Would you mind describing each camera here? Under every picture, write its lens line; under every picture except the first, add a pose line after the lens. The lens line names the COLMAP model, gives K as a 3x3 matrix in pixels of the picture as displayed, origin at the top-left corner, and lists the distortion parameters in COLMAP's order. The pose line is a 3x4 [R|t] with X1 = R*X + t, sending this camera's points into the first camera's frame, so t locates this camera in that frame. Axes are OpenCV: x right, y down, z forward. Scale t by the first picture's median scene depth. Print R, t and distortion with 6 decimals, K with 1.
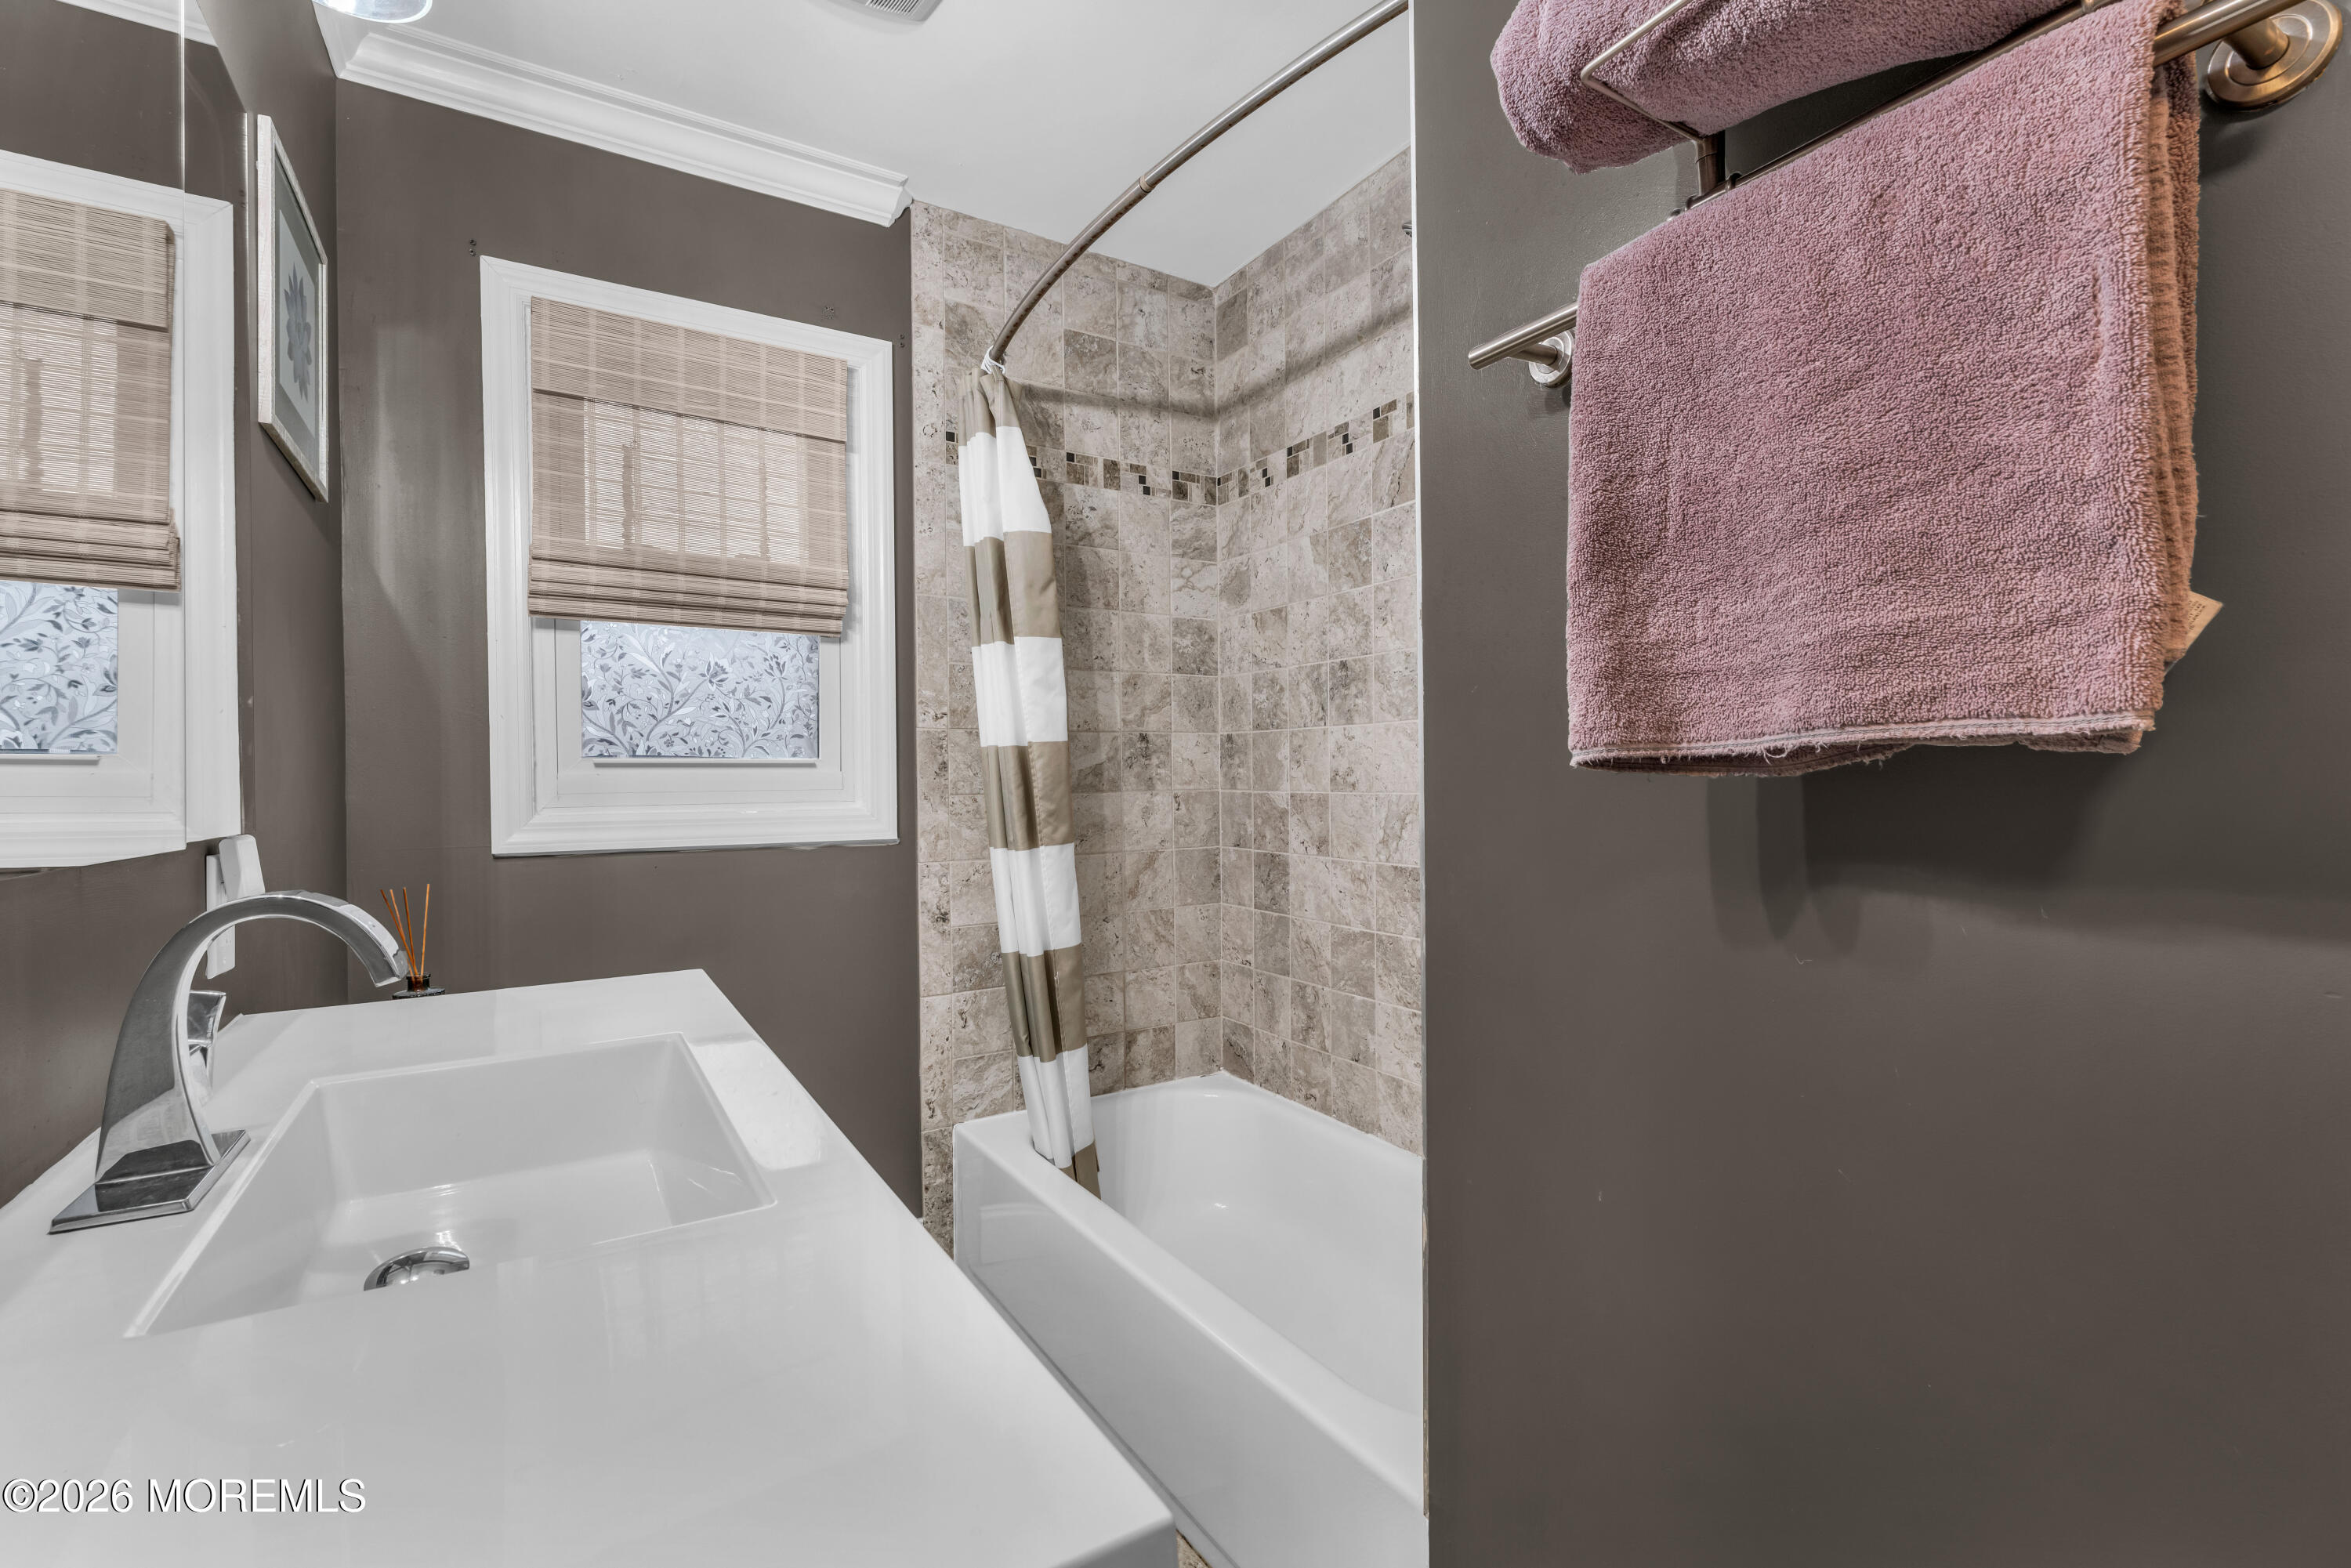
lens RADIAL K [[1034.9, 0, 1172.7], [0, 1034.9, 784.2], [0, 0, 1]] dist [-0.000784, -0.000708]
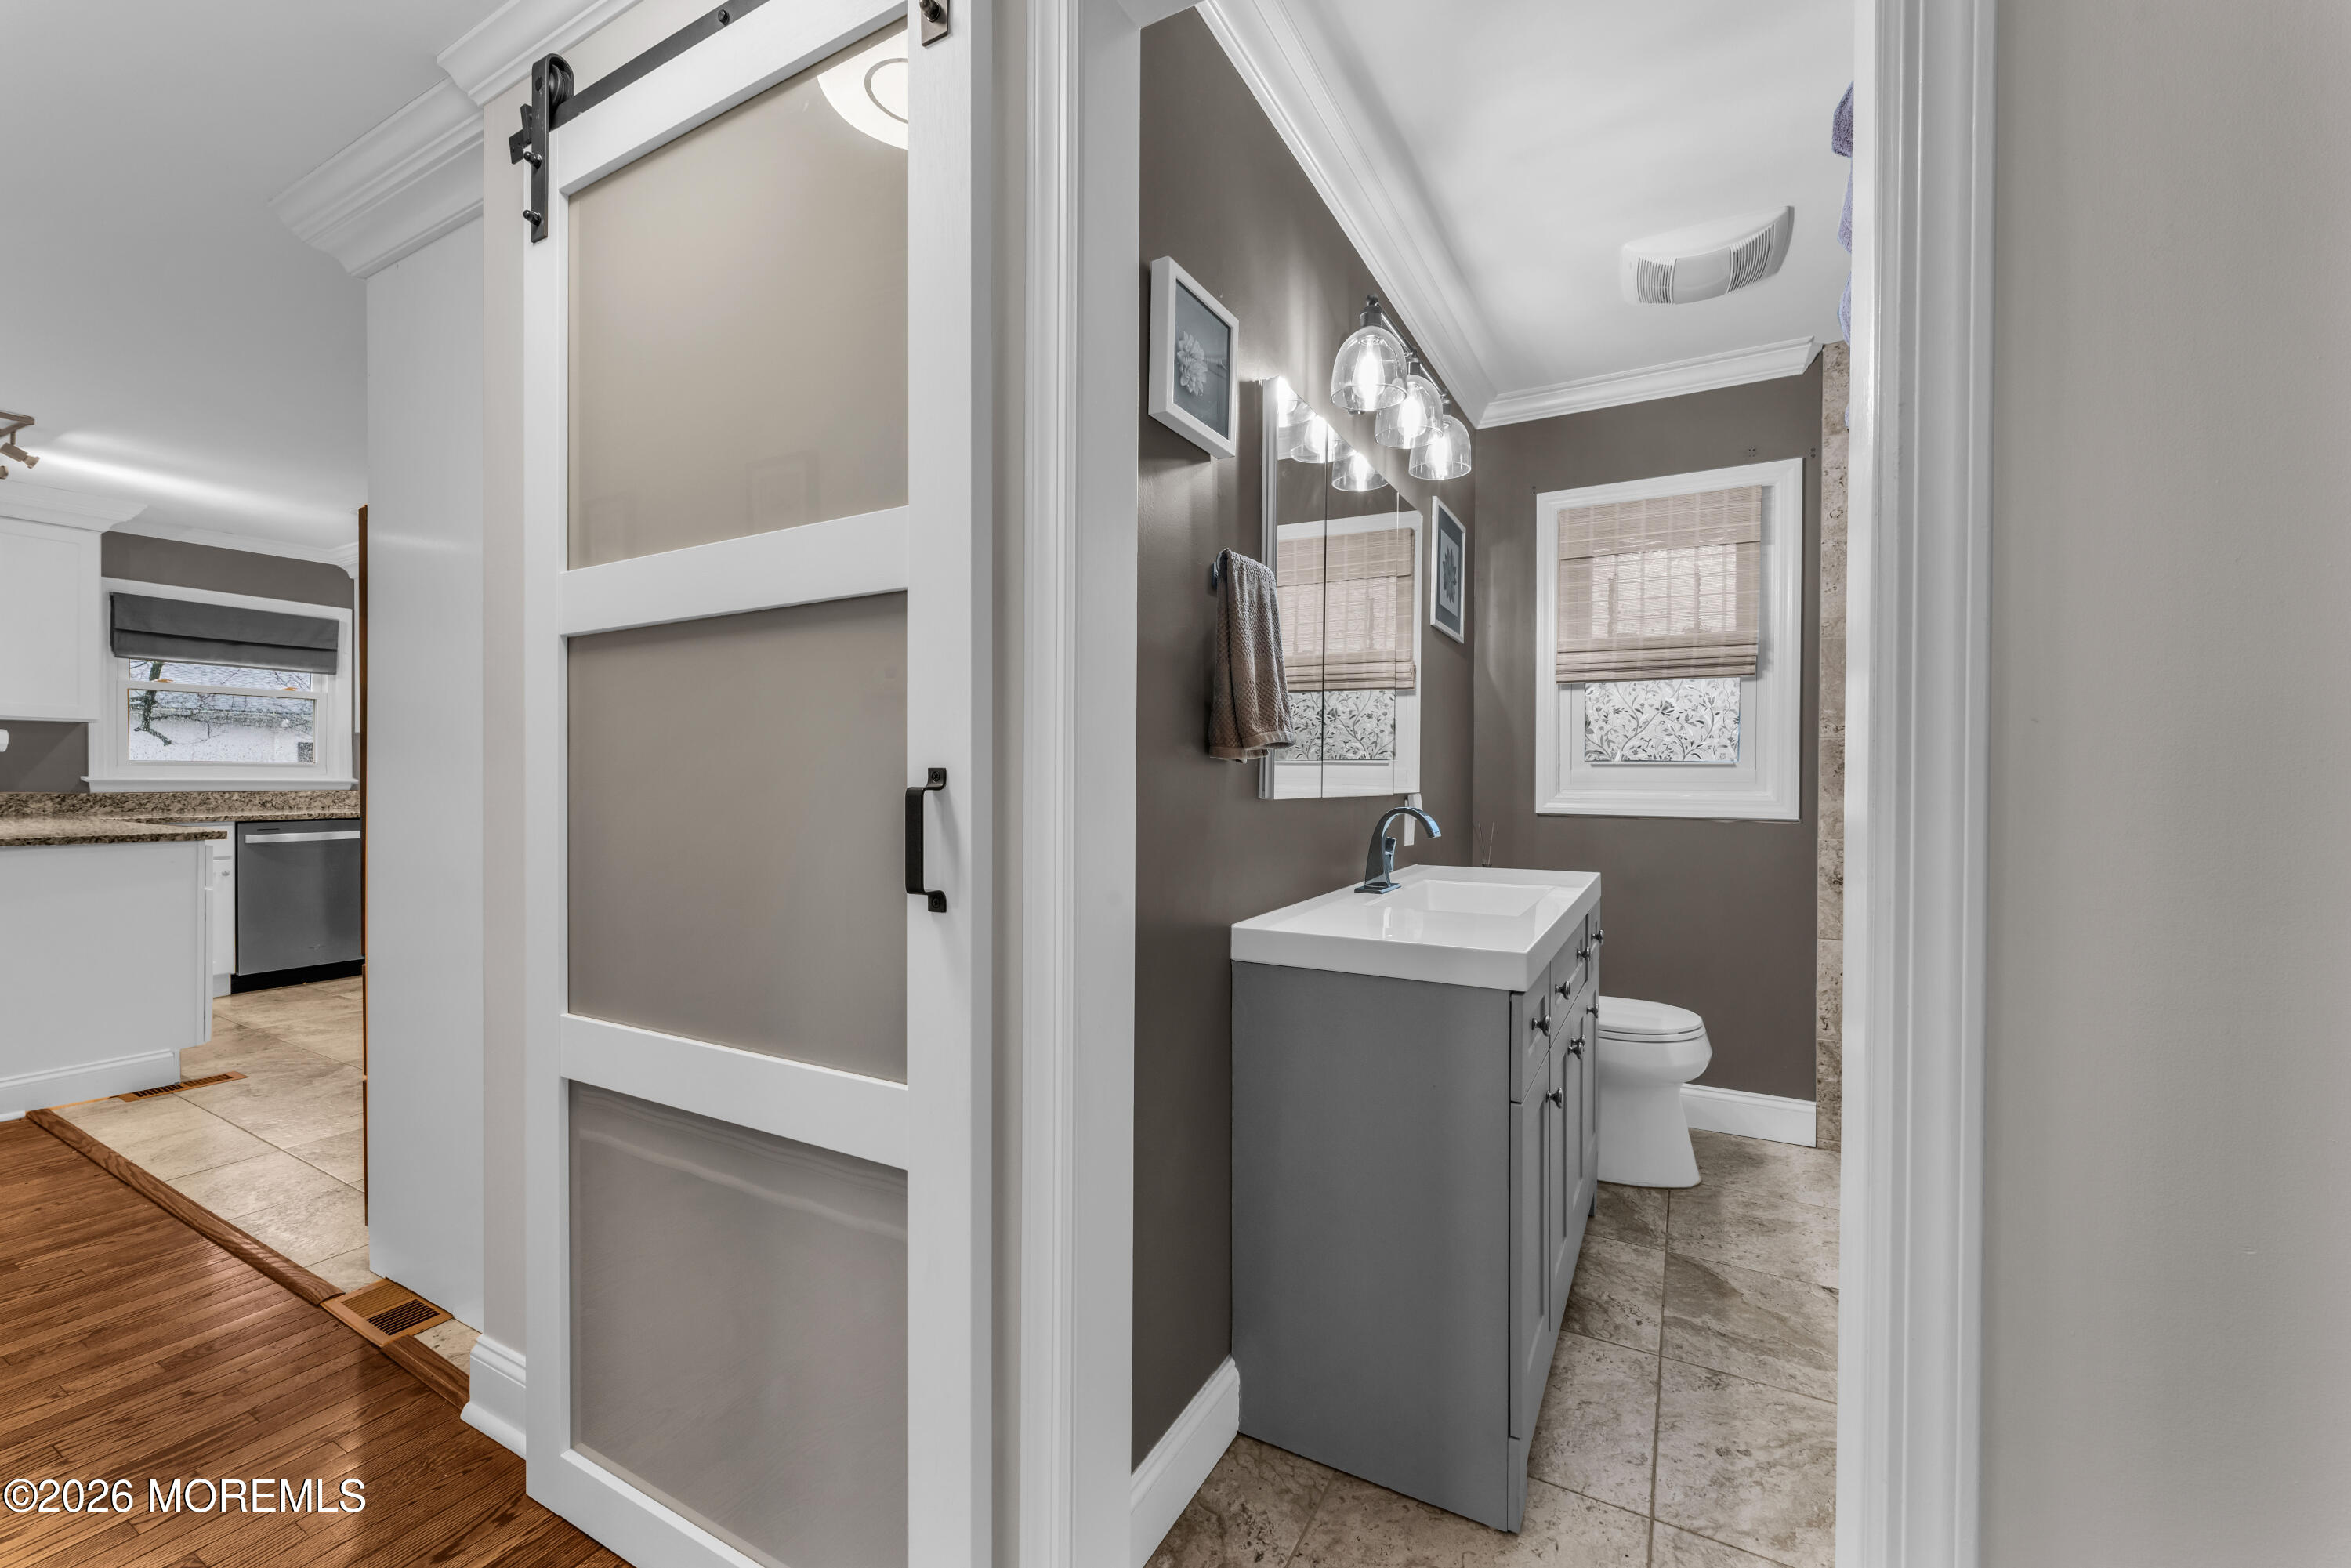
lens RADIAL K [[960.4, 0, 1167.1], [0, 960.4, 784.6], [0, 0, 1]] dist [0.000434, -0.000097]
pose [[0.489538, 0.018535, -0.871785, 0.486269], [-0.015079, 0.999805, 0.012789, 0.003278], [0.871852, 0.006885, 0.489722, -0.398125]]
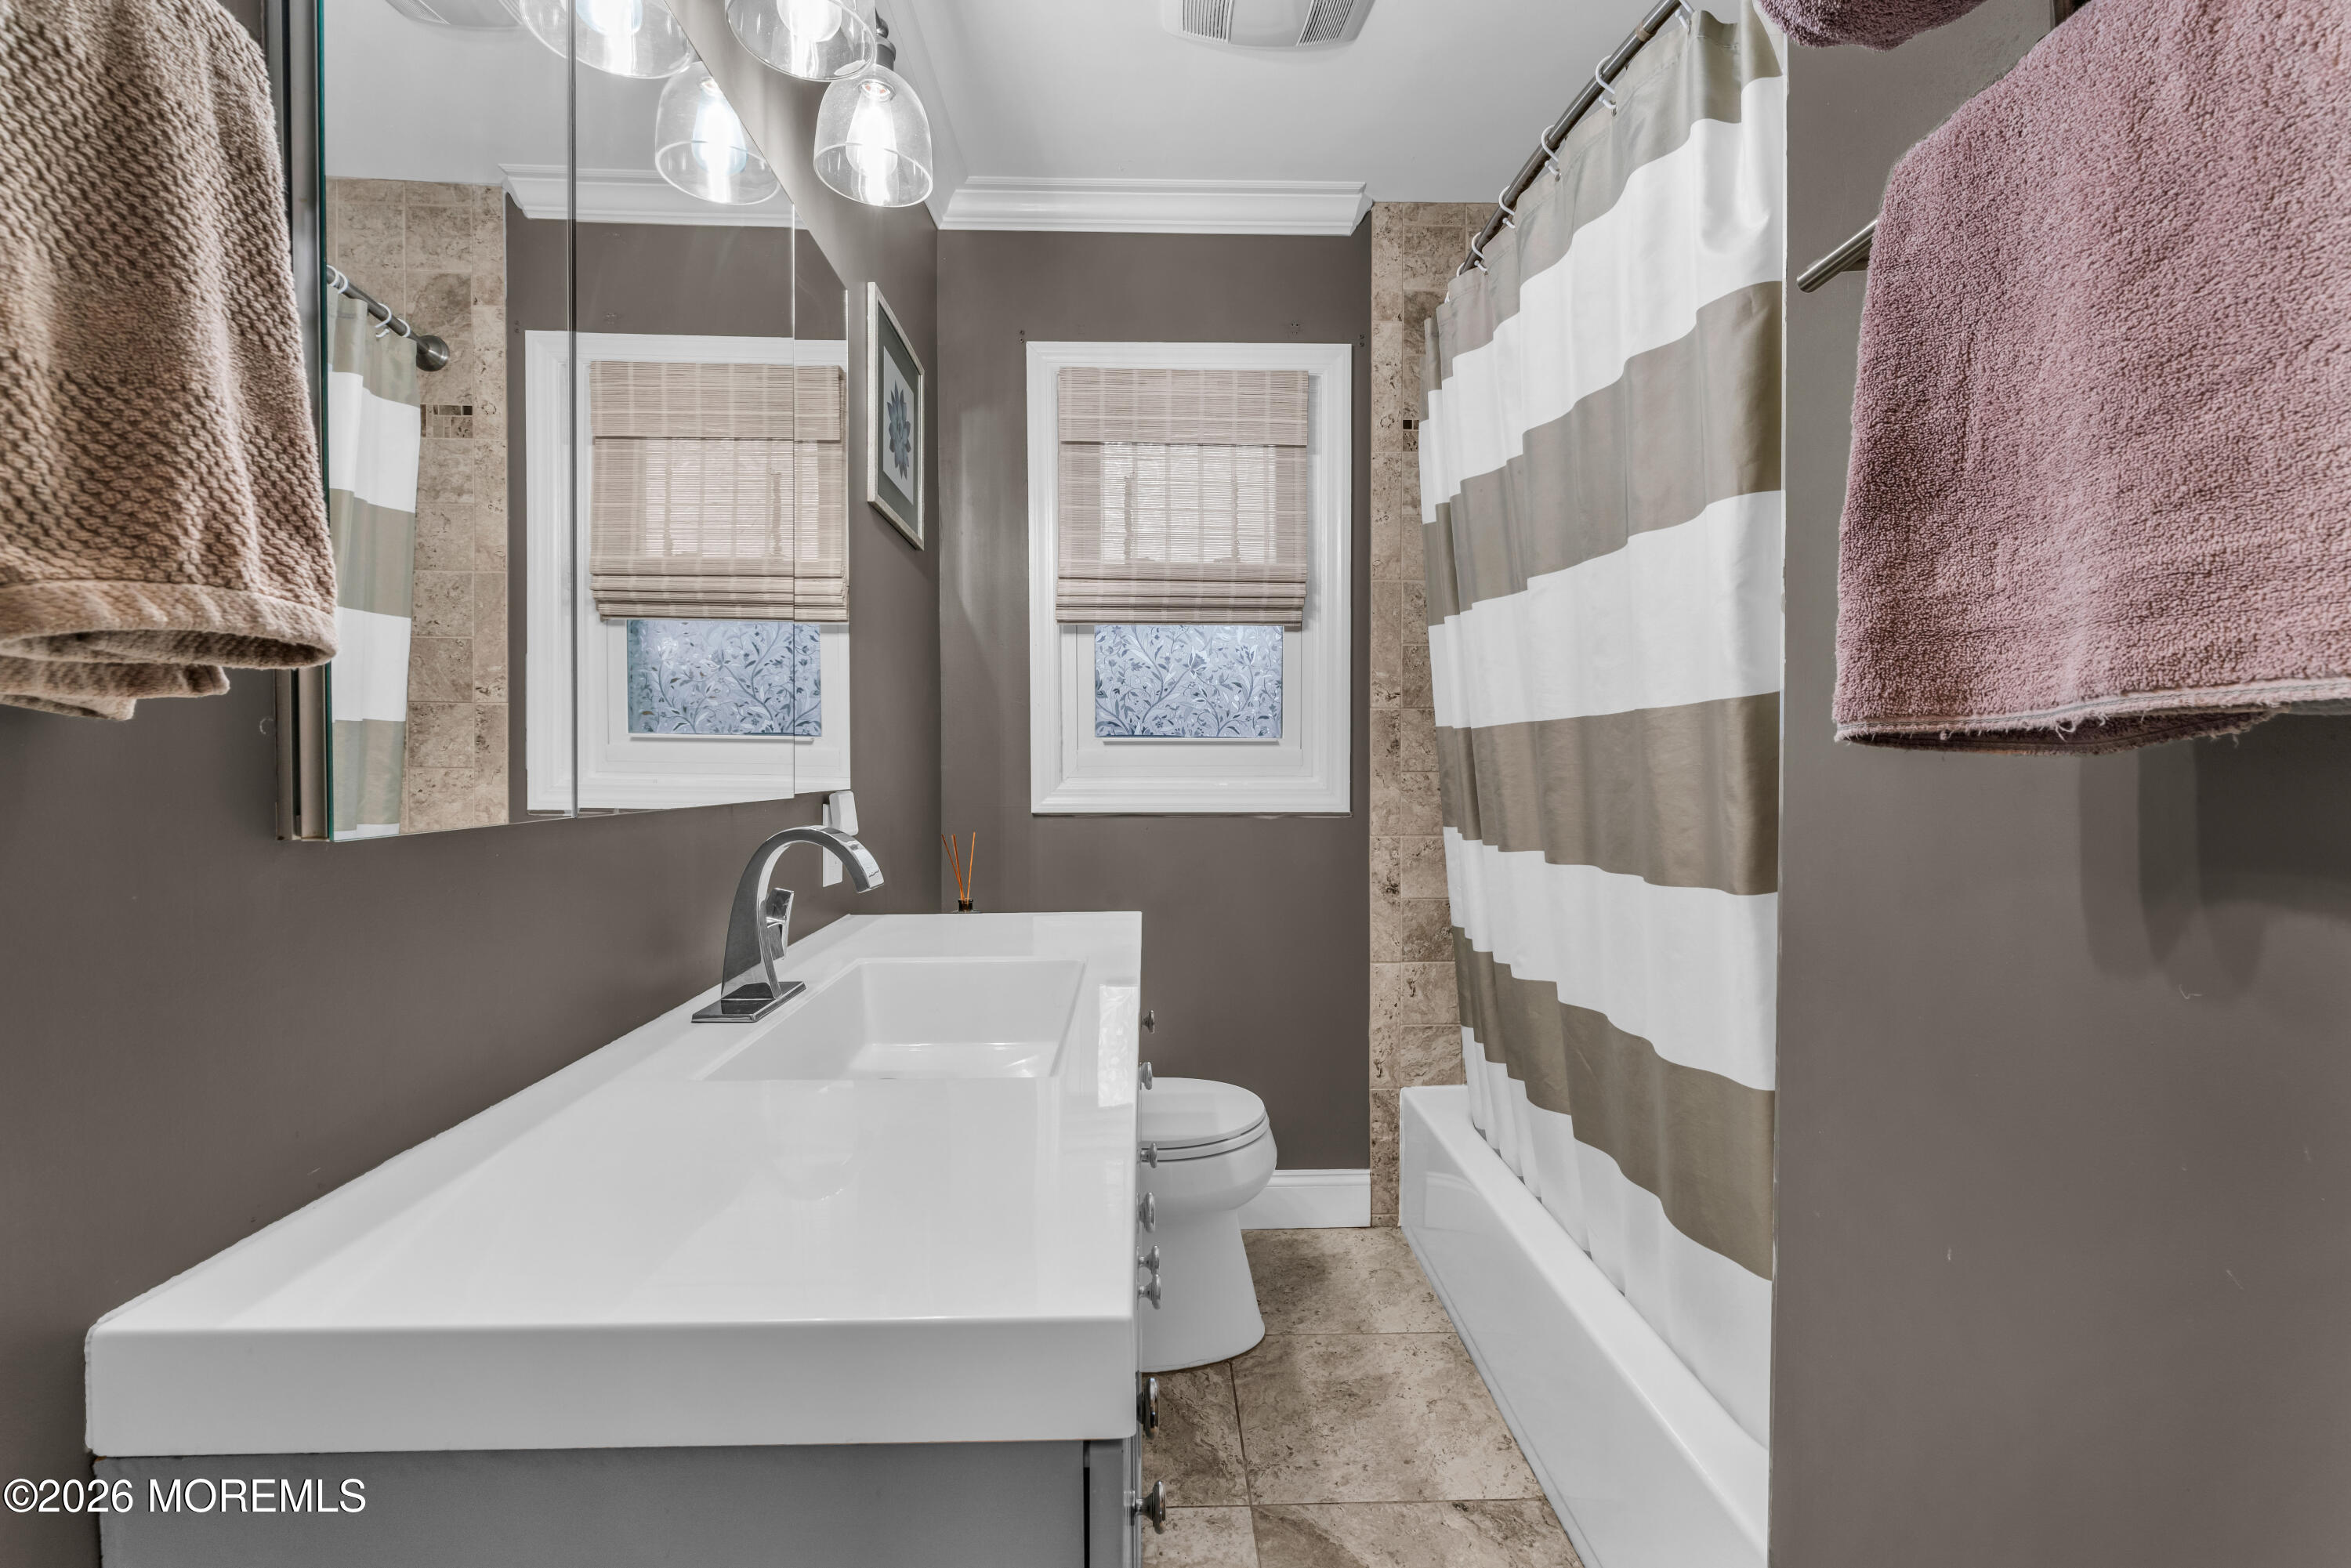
lens RADIAL K [[1034.9, 0, 1172.7], [0, 1034.9, 784.2], [0, 0, 1]] dist [-0.000784, -0.000708]
pose [[0.864909, 0.019869, -0.501536, 0.123859], [-0.009564, 0.999687, 0.023111, 0.000991], [0.501838, -0.015192, 0.864828, -0.017111]]
